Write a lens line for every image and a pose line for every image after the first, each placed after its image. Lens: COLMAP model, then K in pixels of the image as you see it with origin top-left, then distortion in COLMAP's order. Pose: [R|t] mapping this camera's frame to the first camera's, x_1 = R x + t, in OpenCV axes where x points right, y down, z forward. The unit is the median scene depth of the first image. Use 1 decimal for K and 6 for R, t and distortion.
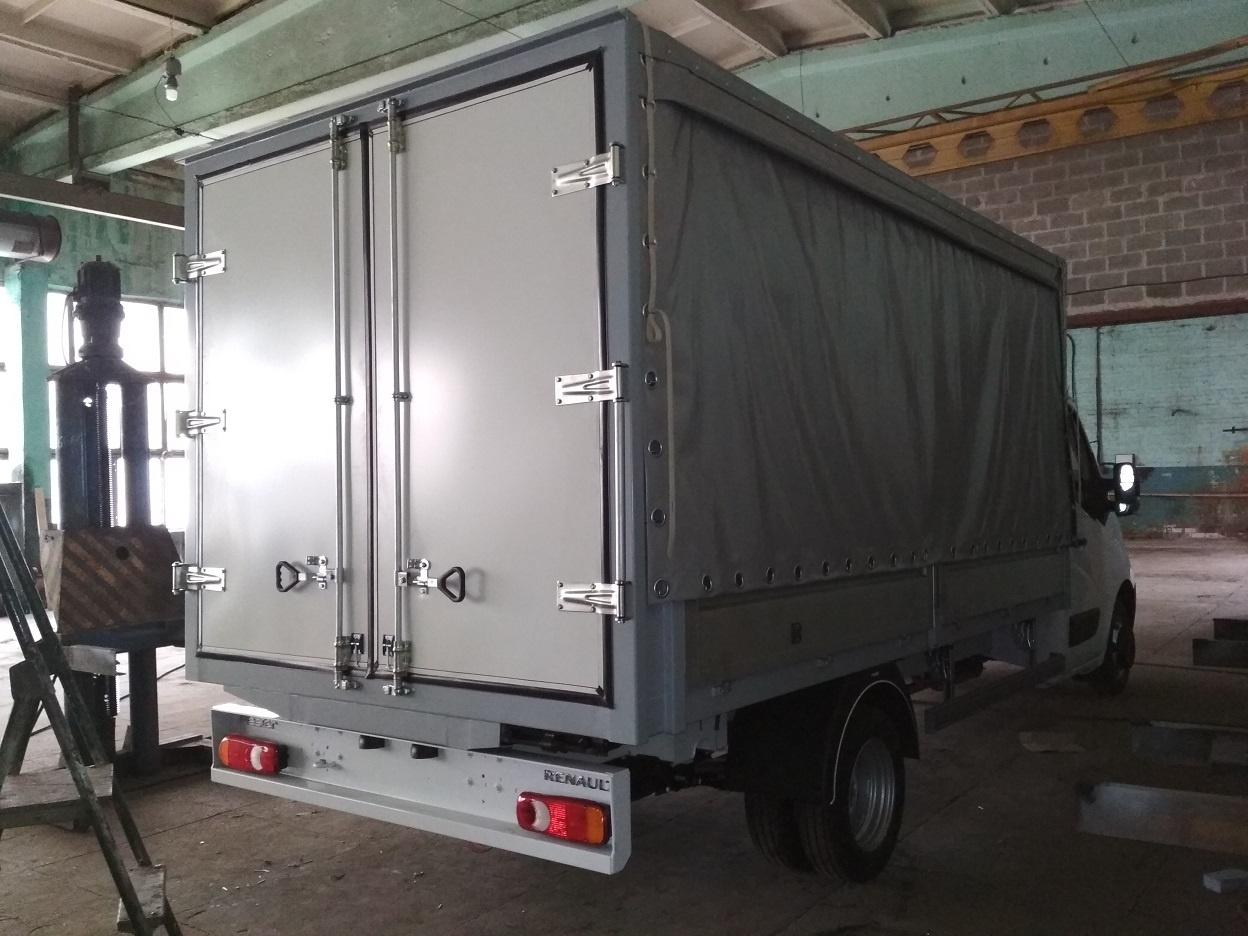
lens RADIAL K [[1149.1, 0, 622.3], [0, 1149.1, 473.7], [0, 0, 1]] dist [-0.008626, 0.000000]
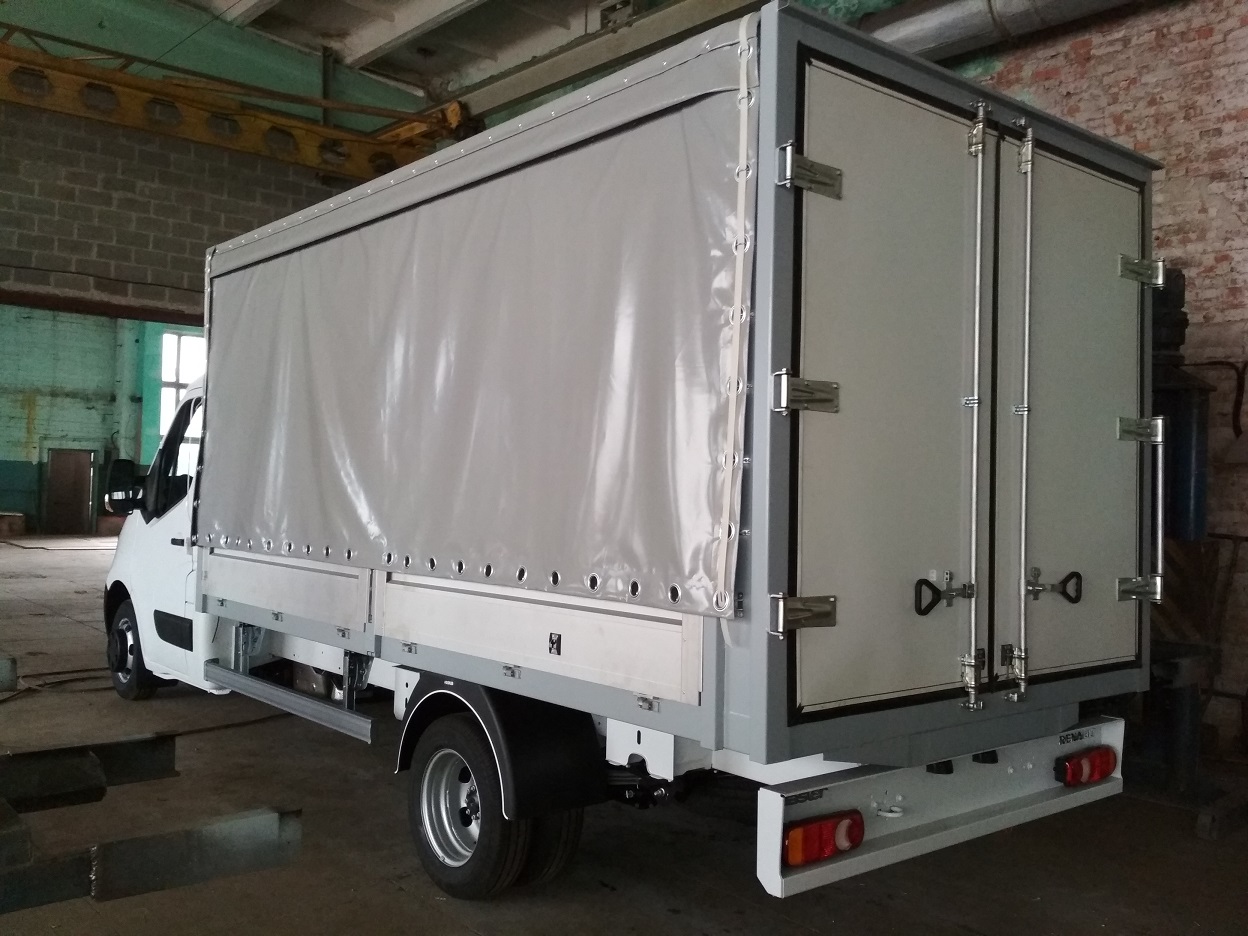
lens RADIAL K [[1149.1, 0, 628.9], [0, 1149.1, 455.6], [0, 0, 1]] dist [-0.008626, 0.000000]
pose [[0.229141, 0.054119, 0.971887, -0.387121], [-0.046348, 0.997927, -0.044642, 0.010309], [-0.972289, -0.034816, 0.231175, 0.331921]]
